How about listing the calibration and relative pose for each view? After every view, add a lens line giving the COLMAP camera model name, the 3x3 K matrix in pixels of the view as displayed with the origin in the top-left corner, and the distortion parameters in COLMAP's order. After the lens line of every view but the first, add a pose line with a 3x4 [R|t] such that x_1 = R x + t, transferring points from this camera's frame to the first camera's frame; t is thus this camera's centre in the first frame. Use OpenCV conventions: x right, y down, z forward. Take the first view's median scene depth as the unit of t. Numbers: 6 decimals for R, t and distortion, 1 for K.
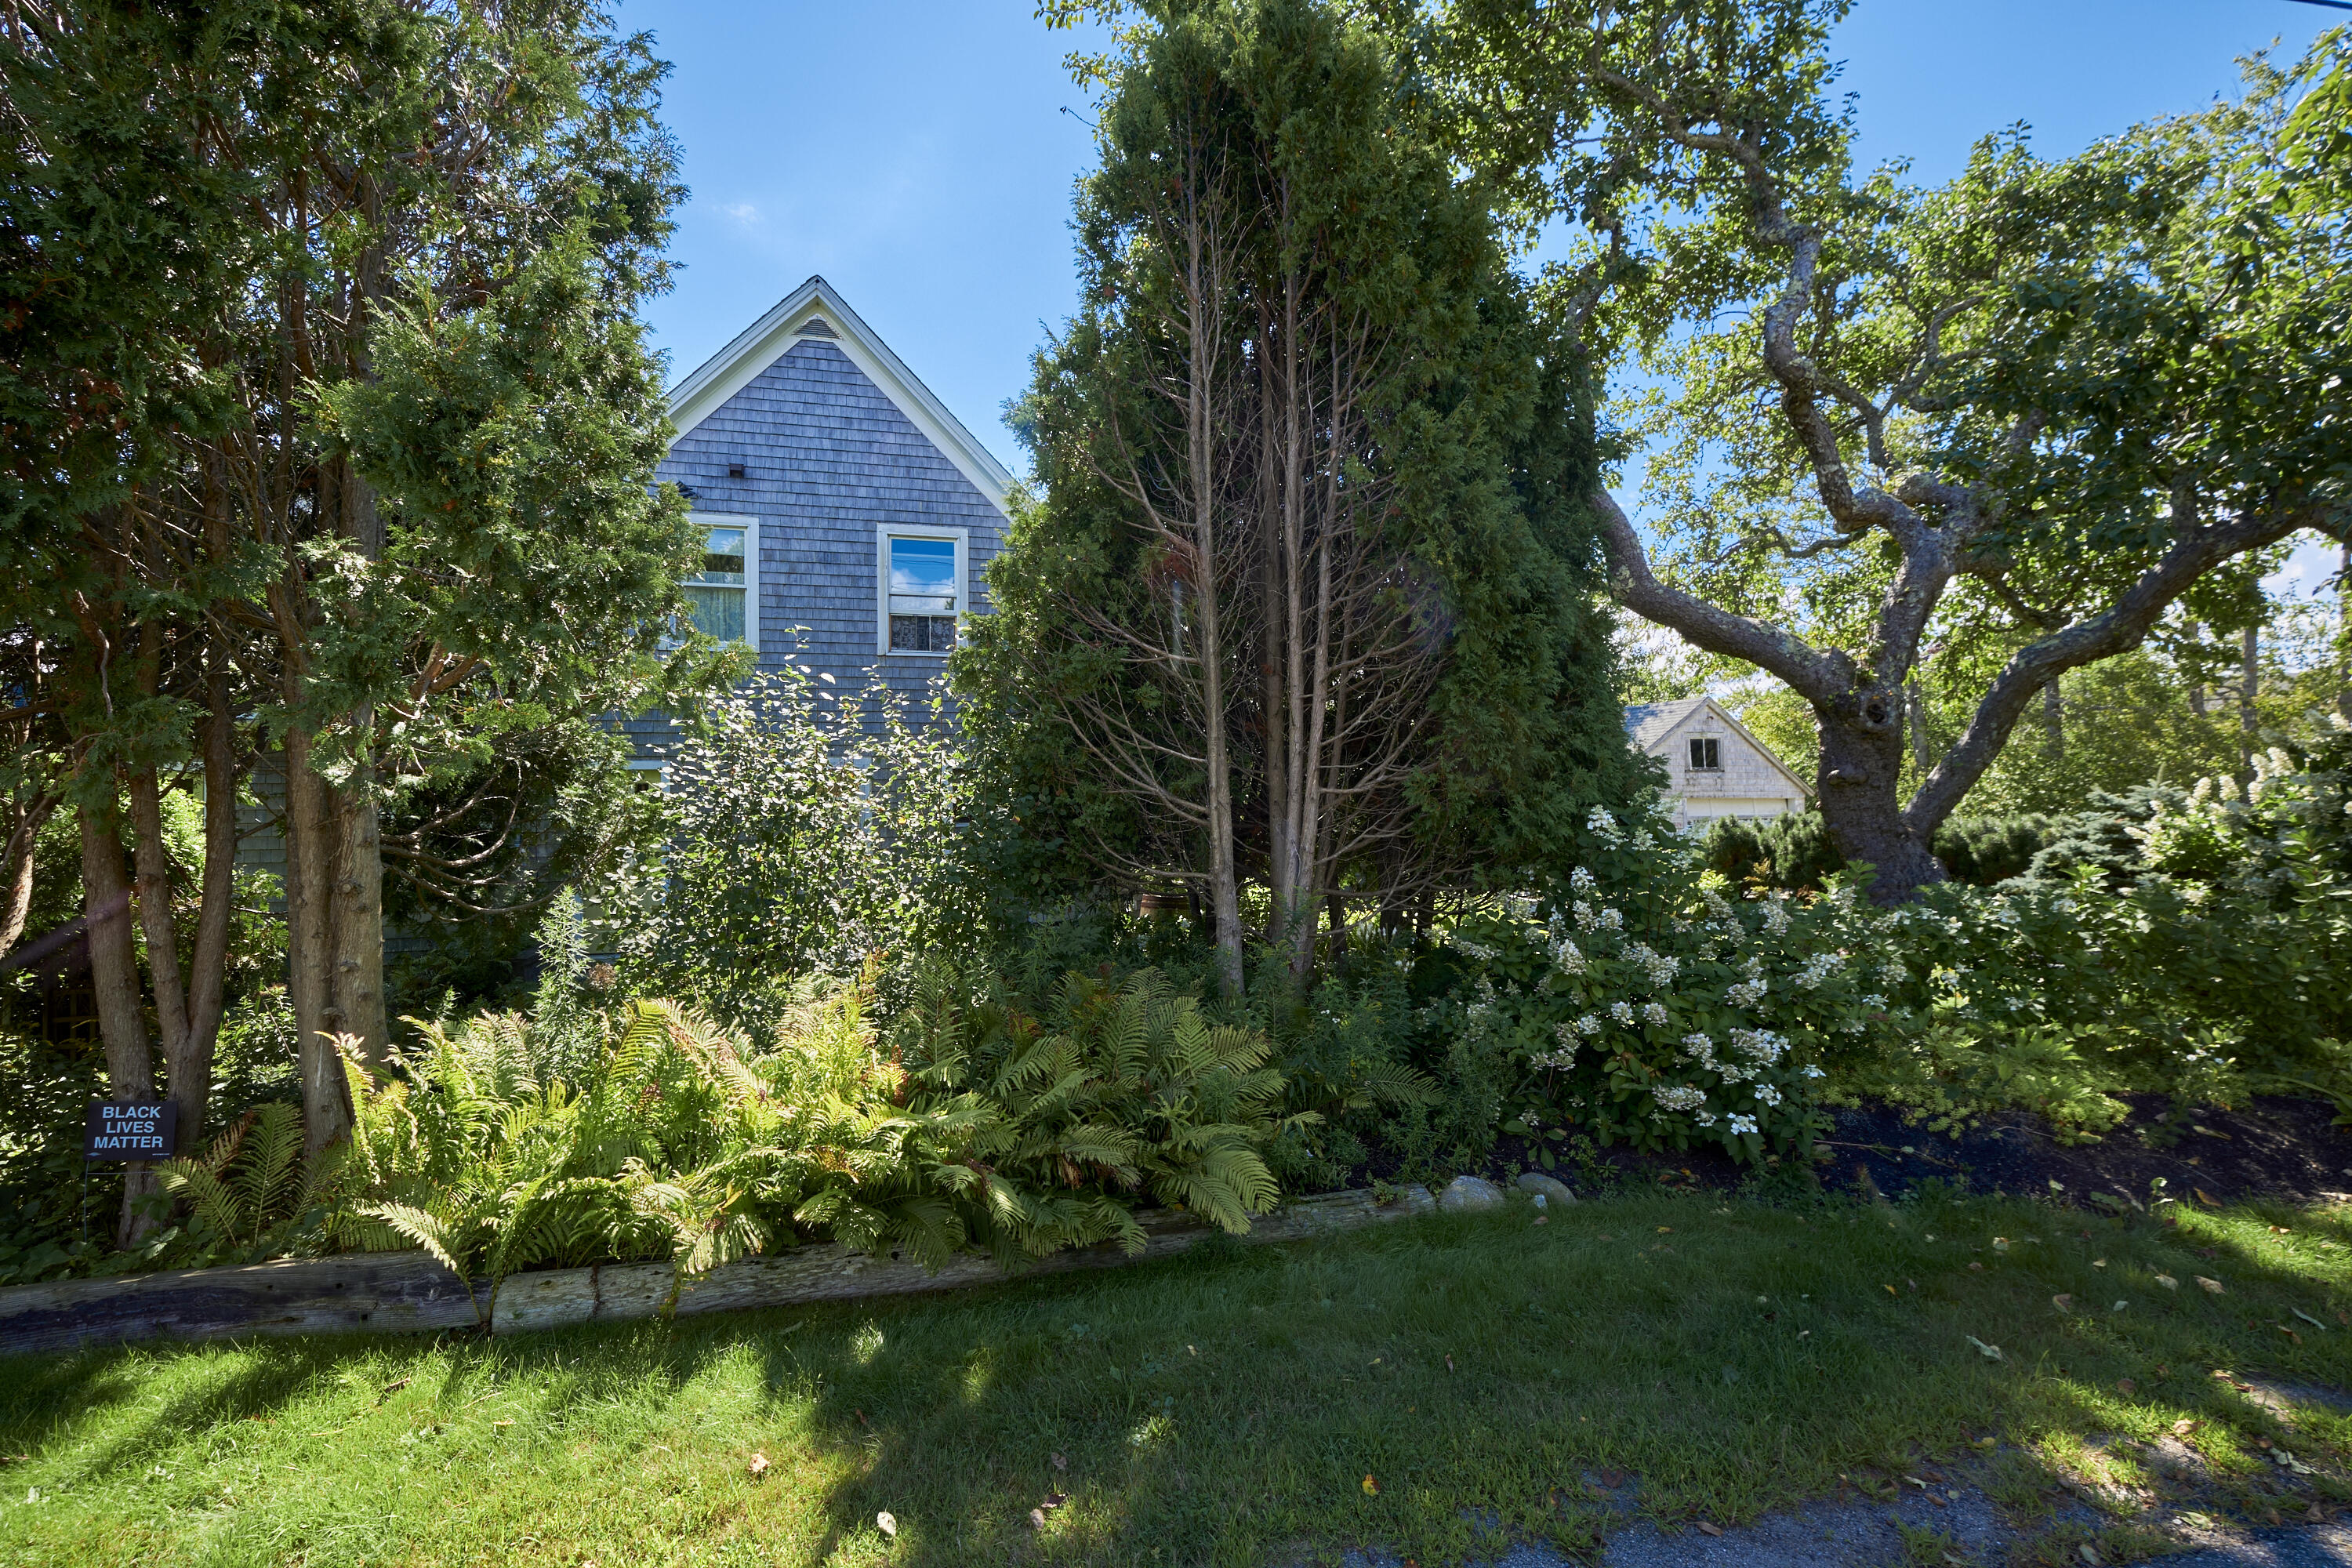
lens RADIAL K [[1047.4, 0, 1178.0], [0, 1047.4, 781.9], [0, 0, 1]] dist [-0.008142, -0.000826]
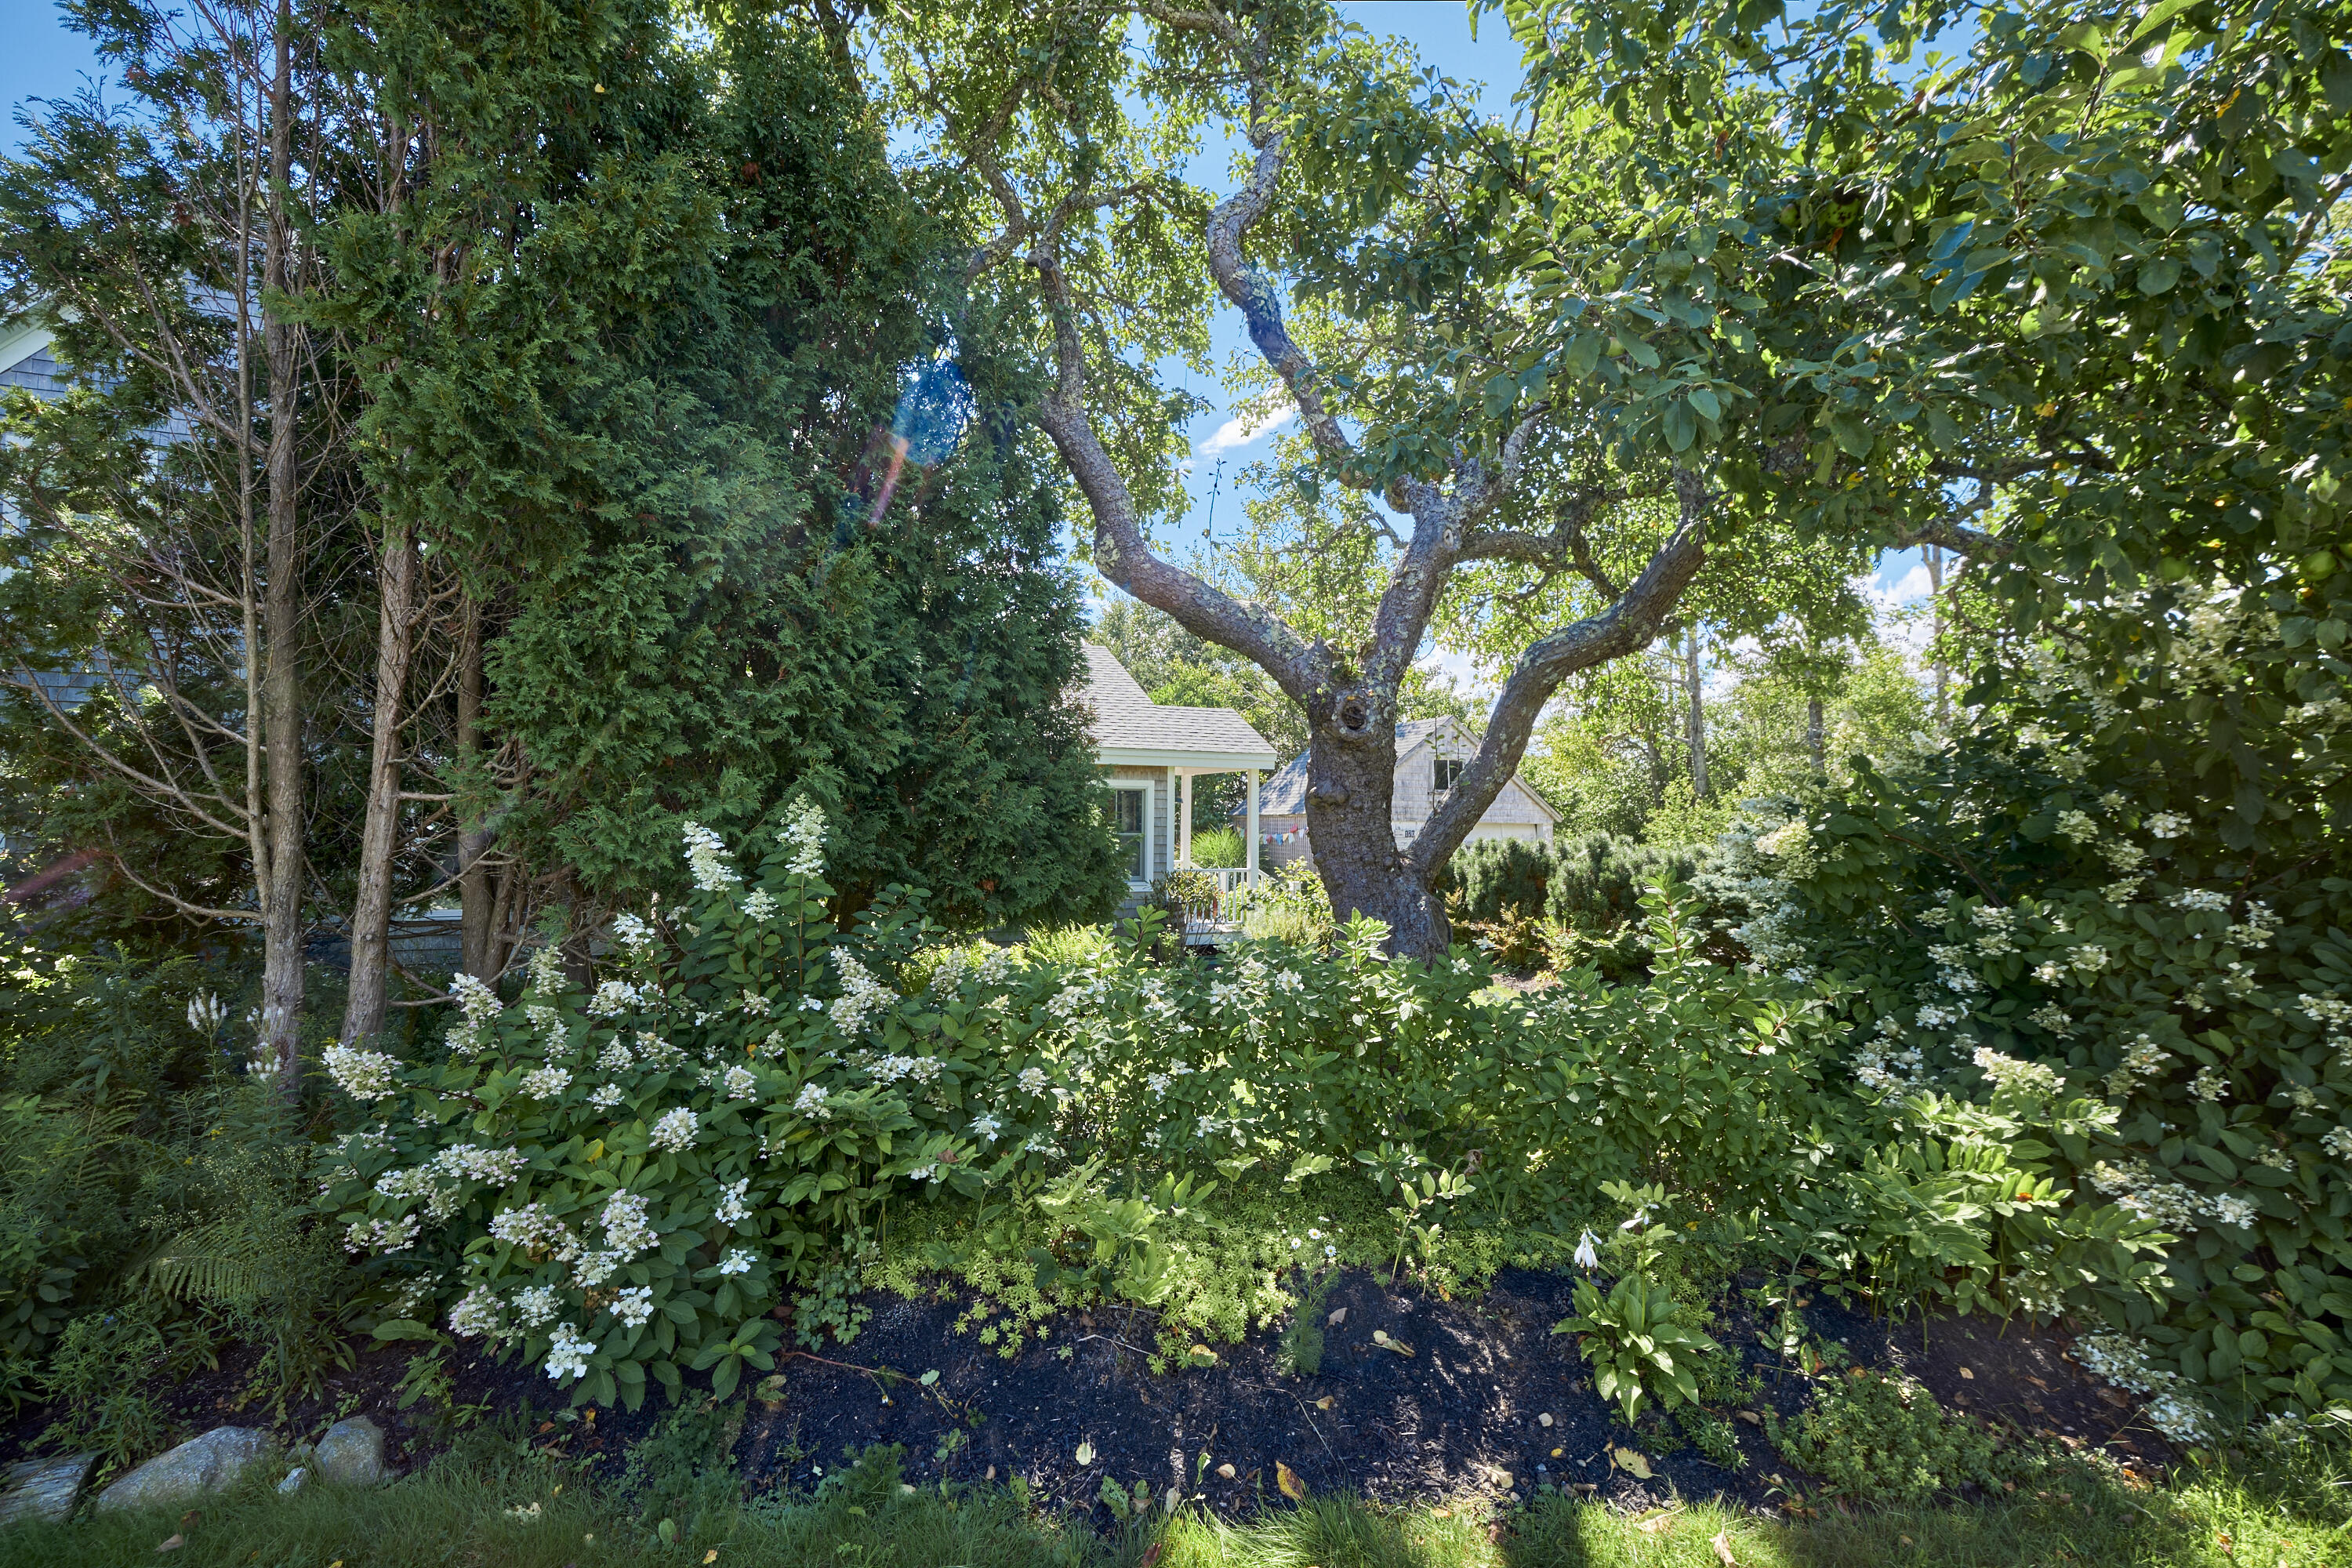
lens RADIAL K [[1047.4, 0, 1173.6], [0, 1047.4, 789.7], [0, 0, 1]] dist [-0.008142, -0.000826]
pose [[0.995120, 0.016538, 0.097276, 0.430079], [-0.015491, 0.999814, -0.011514, 0.001460], [-0.097448, 0.009951, 0.995191, 0.195246]]
